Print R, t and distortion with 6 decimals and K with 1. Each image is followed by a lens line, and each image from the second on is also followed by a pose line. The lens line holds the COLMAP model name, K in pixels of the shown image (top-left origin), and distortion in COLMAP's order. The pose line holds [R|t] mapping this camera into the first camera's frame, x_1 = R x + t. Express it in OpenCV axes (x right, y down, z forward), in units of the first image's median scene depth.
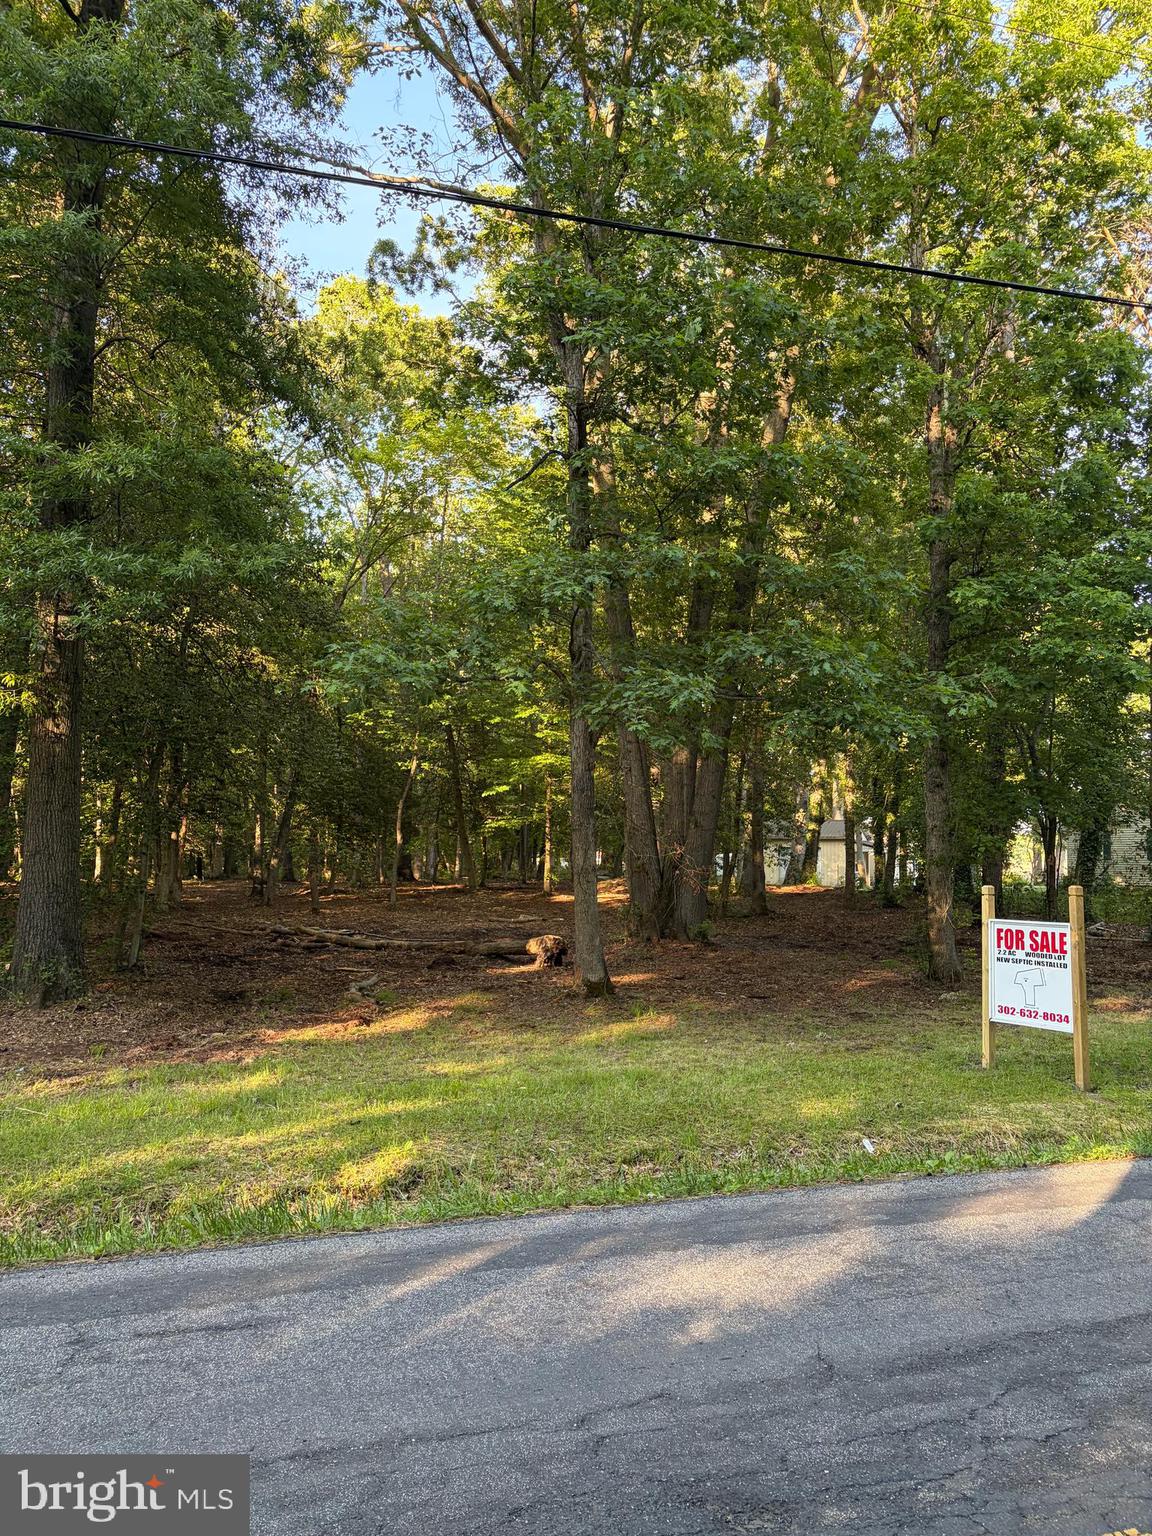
lens RADIAL K [[1154.9, 0, 576.6], [0, 1154.9, 764.8], [0, 0, 1]] dist [0.010939, 0.000407]
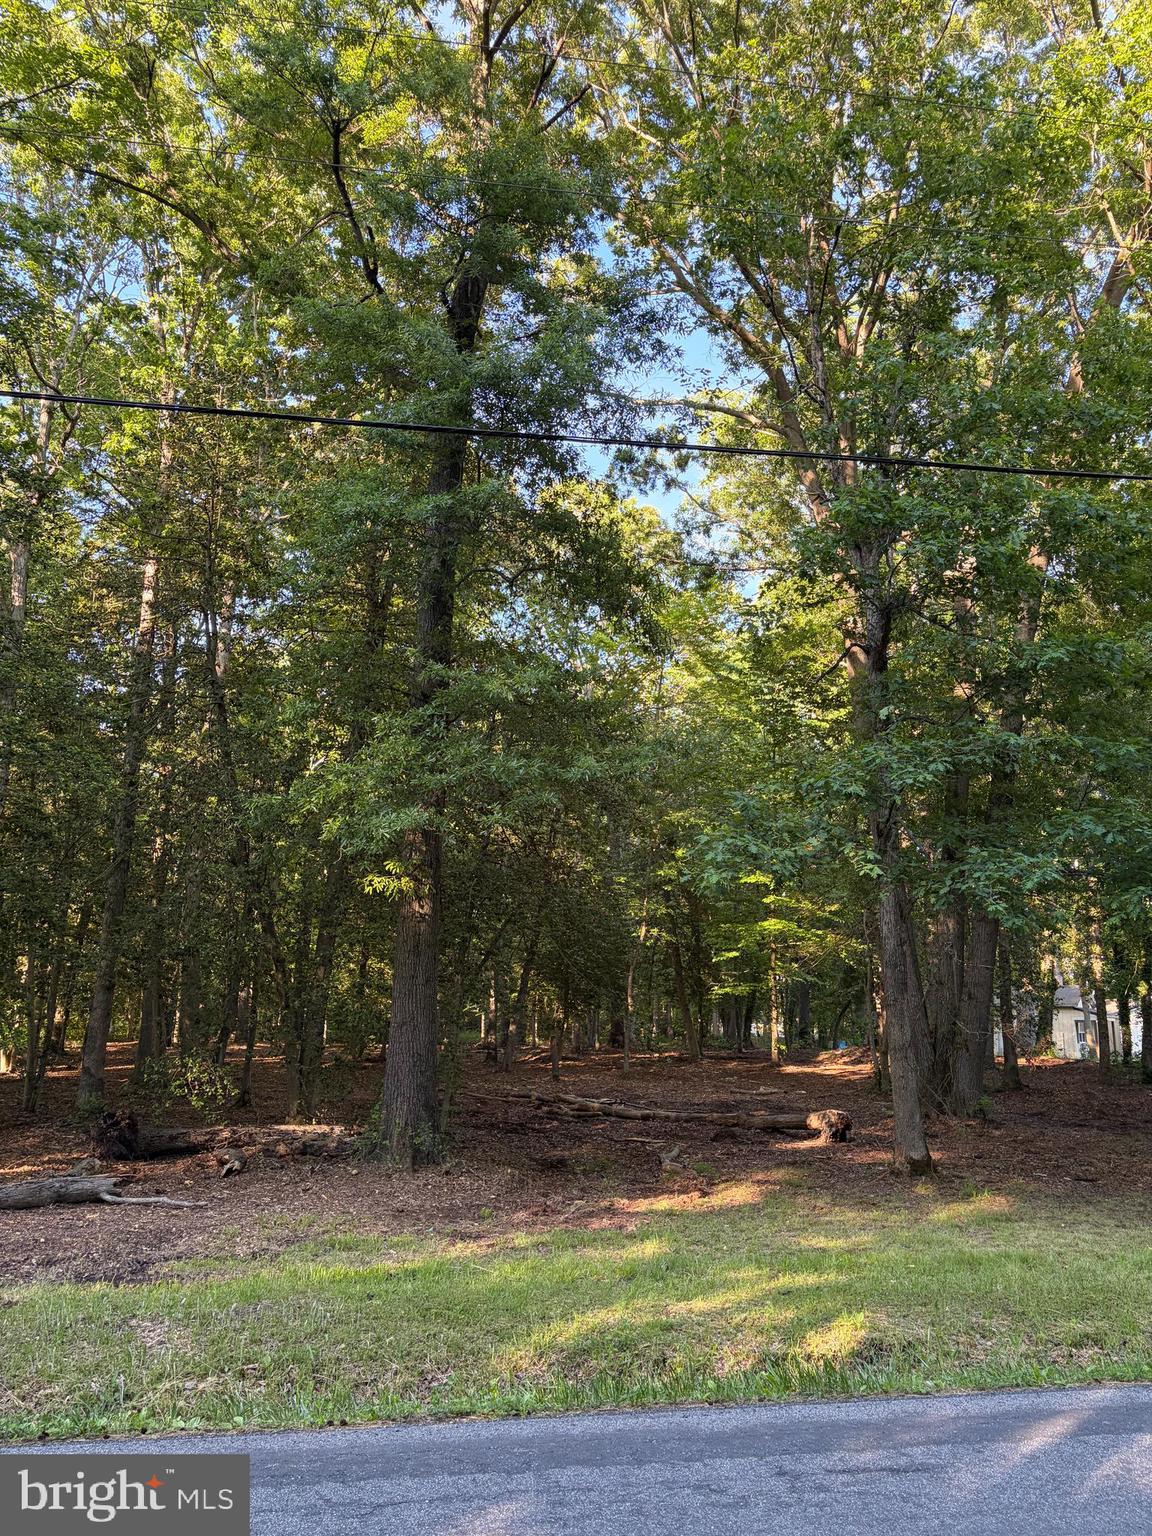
lens RADIAL K [[1154.9, 0, 576.6], [0, 1154.9, 764.8], [0, 0, 1]] dist [0.010939, 0.000407]
pose [[0.989048, -0.025710, -0.145341, -0.121681], [0.005220, 0.990189, -0.139634, -0.011825], [0.147505, 0.137346, 0.979479, -0.072270]]
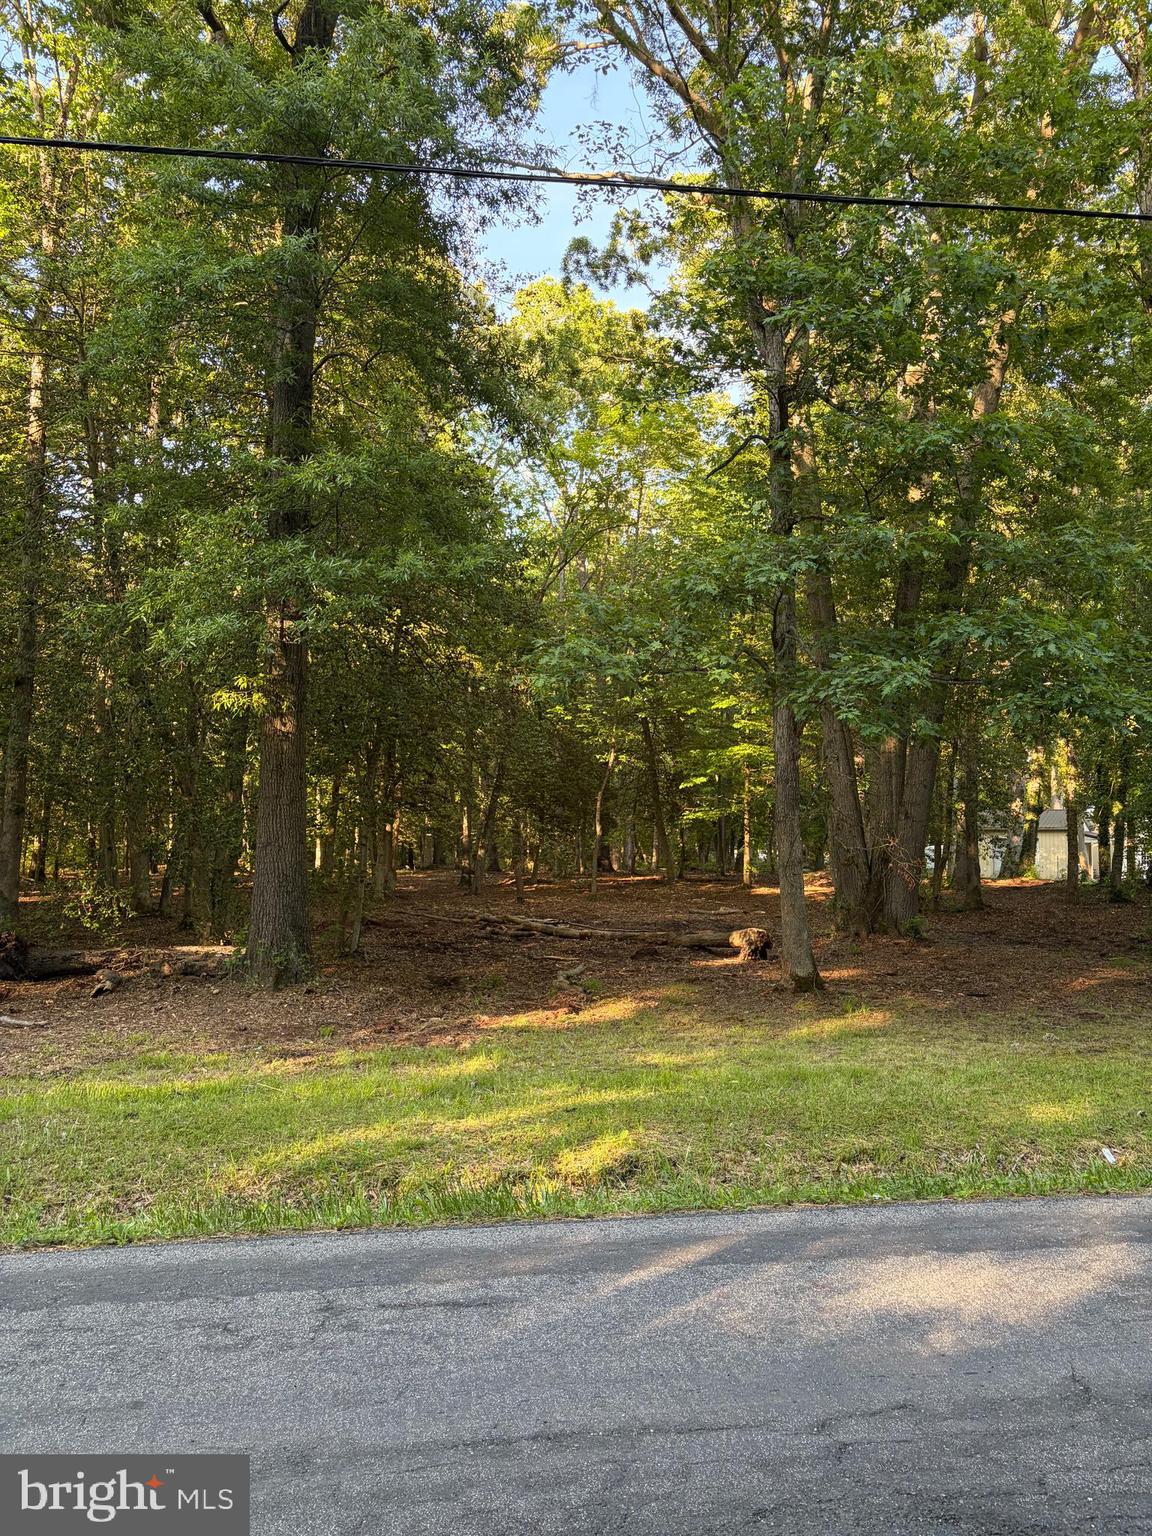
lens RADIAL K [[1151.9, 0, 579.4], [0, 1151.9, 764.8], [0, 0, 1]] dist [0.032962, -0.041303]
pose [[0.986027, -0.012333, -0.166127, -0.006557], [0.013532, 0.999890, 0.006087, 0.000196], [0.166034, -0.008250, 0.986086, 0.001769]]
